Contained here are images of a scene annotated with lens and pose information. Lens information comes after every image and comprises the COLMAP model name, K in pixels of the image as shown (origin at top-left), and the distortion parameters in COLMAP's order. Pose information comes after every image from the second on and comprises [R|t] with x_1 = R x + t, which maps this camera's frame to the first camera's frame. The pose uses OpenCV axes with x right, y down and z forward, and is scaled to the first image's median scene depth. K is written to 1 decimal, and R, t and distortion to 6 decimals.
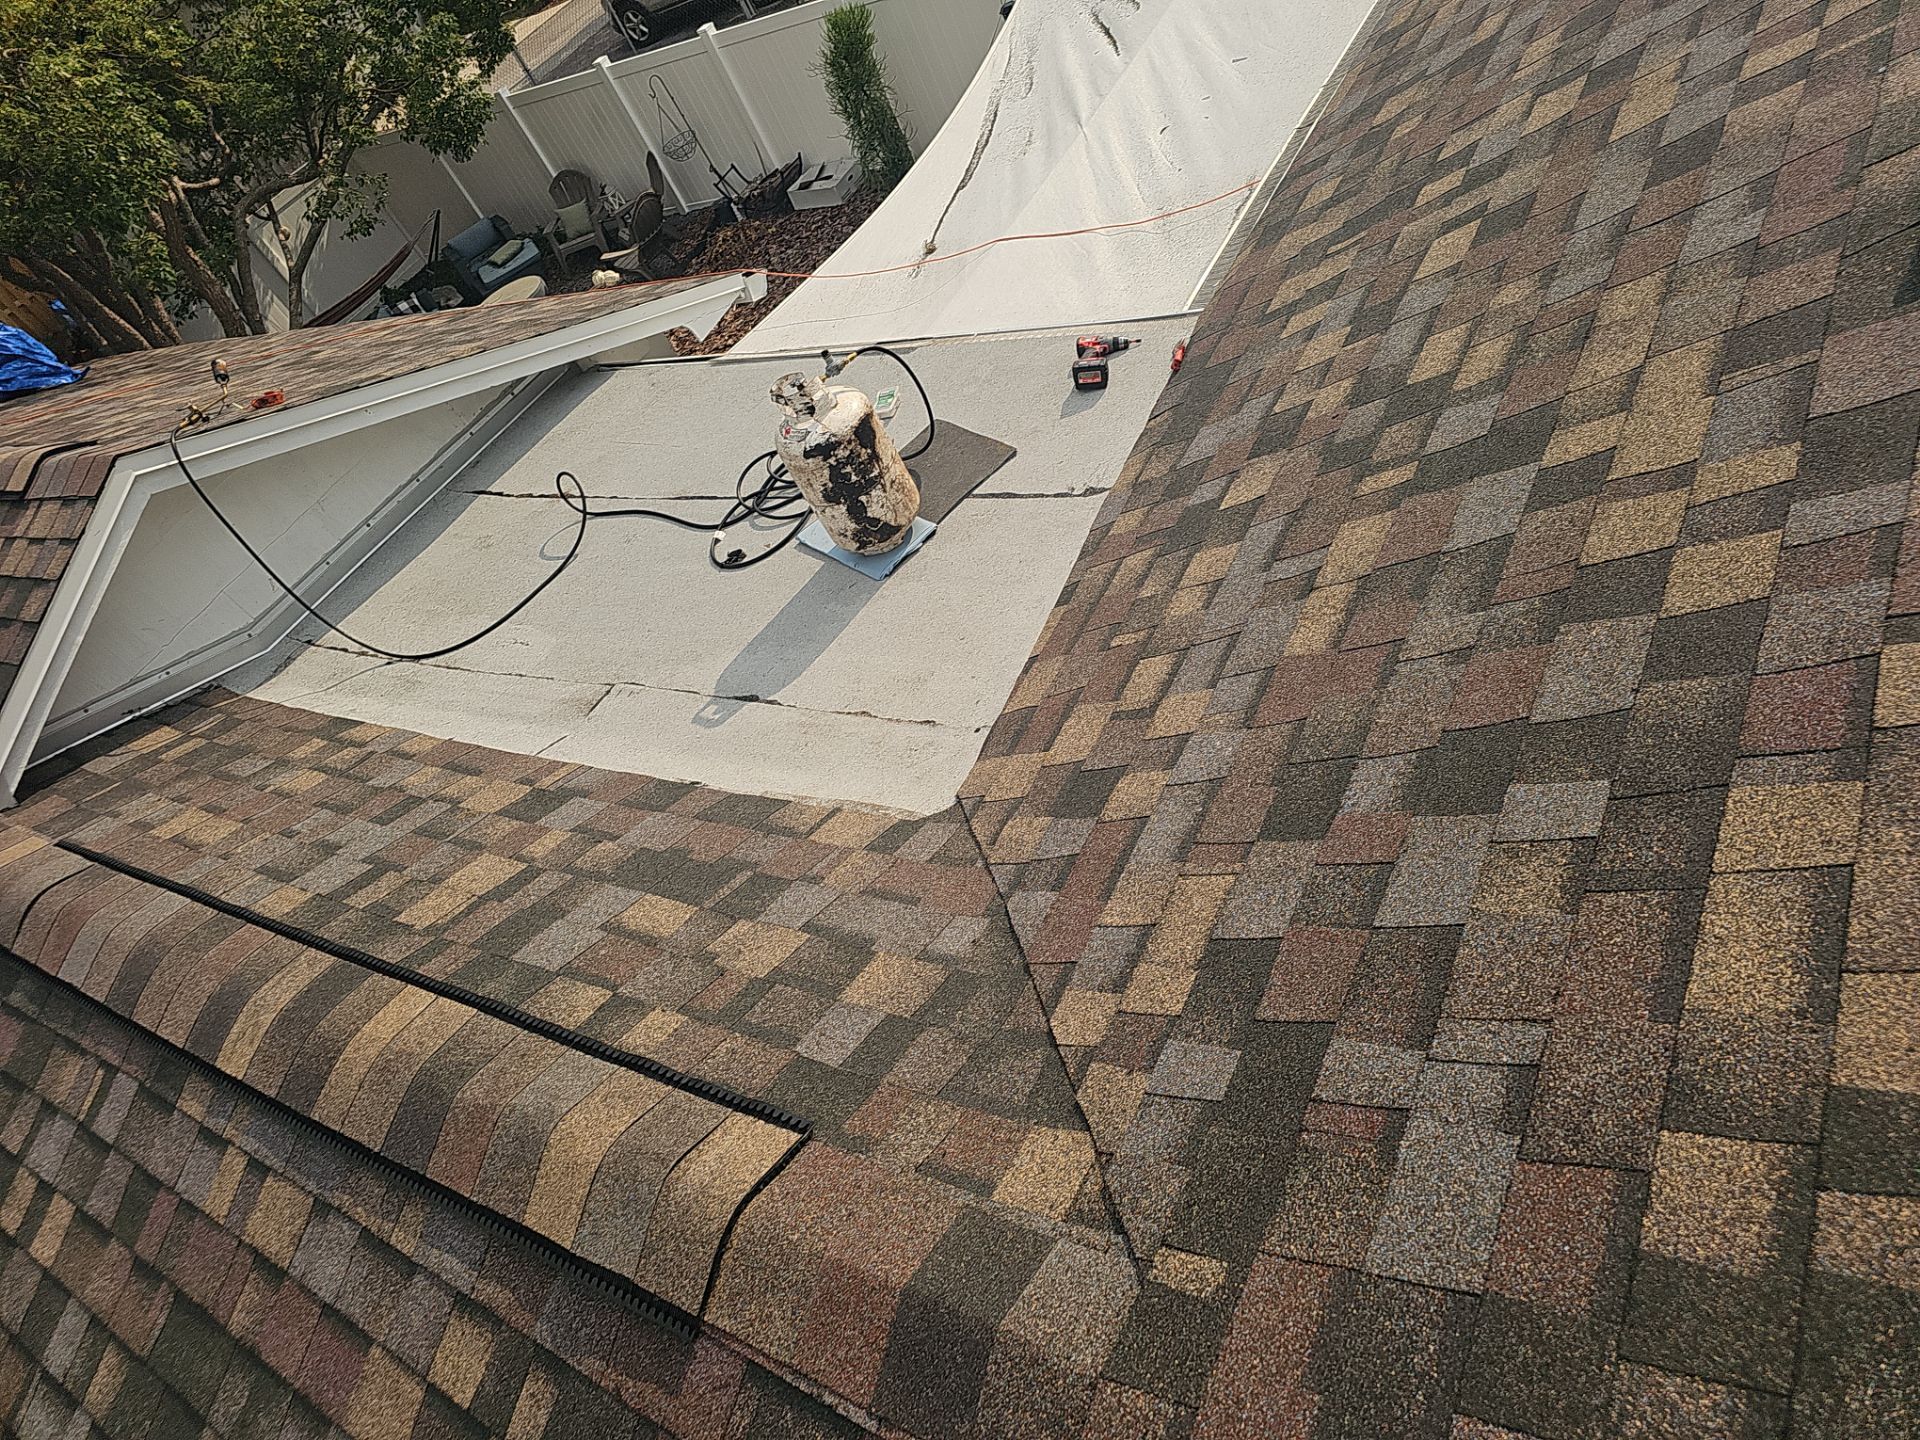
lens RADIAL K [[1290.3, 0, 963.7], [0, 1290.3, 722.9], [0, 0, 1]] dist [0.048668, -0.038362]
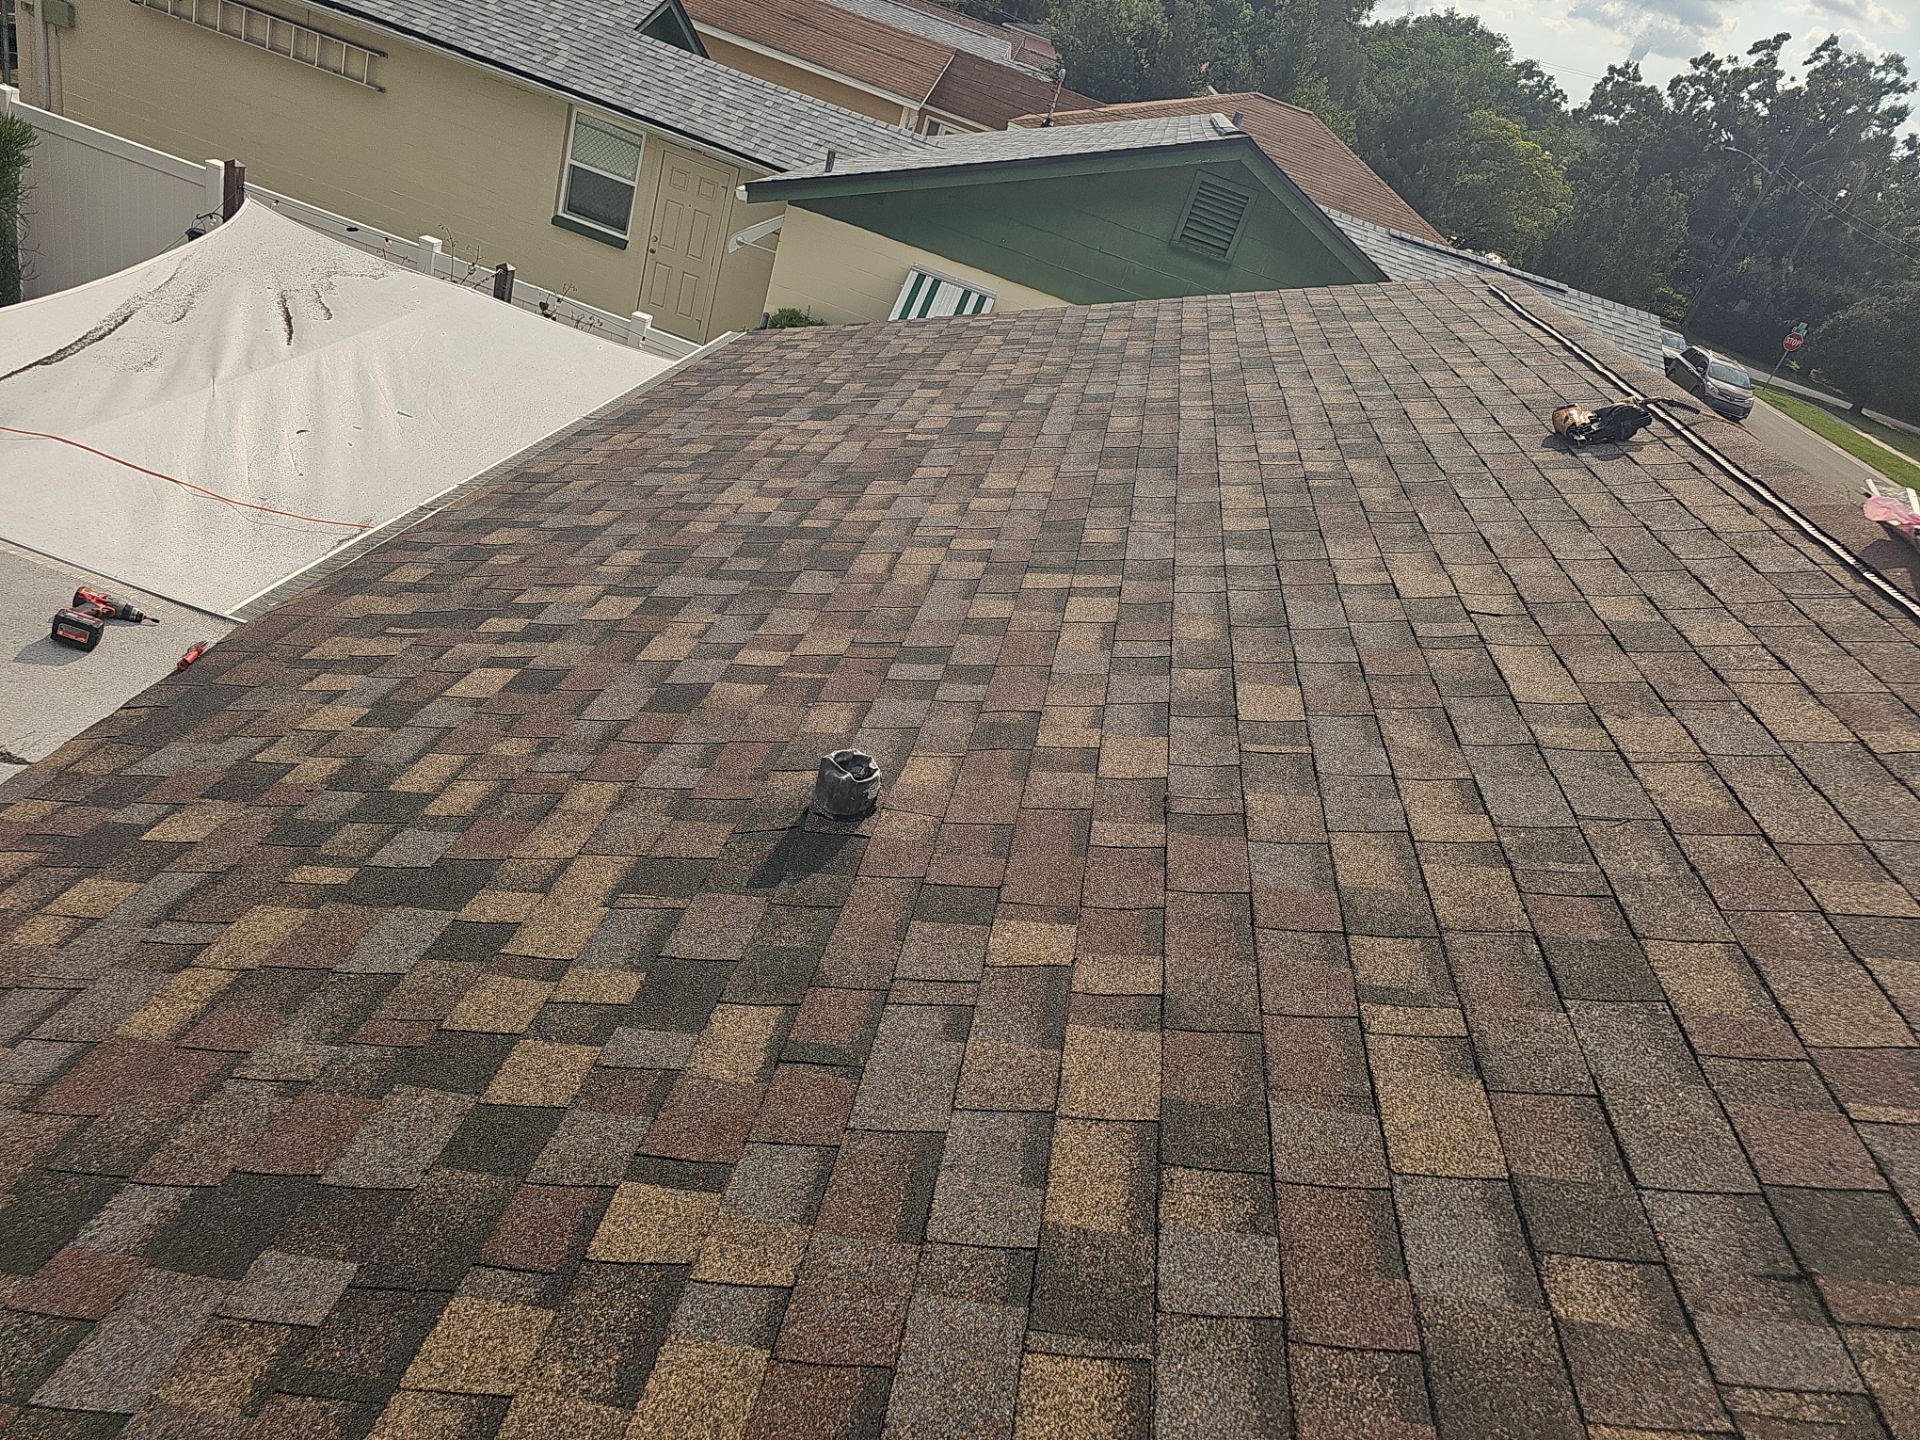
lens RADIAL K [[1290.3, 0, 963.7], [0, 1290.3, 722.9], [0, 0, 1]] dist [0.048668, -0.038362]
pose [[0.712866, 0.393719, 0.580351, 0.059745], [-0.217990, 0.910943, -0.350232, -0.057157], [-0.666560, 0.123157, 0.735208, -0.057160]]
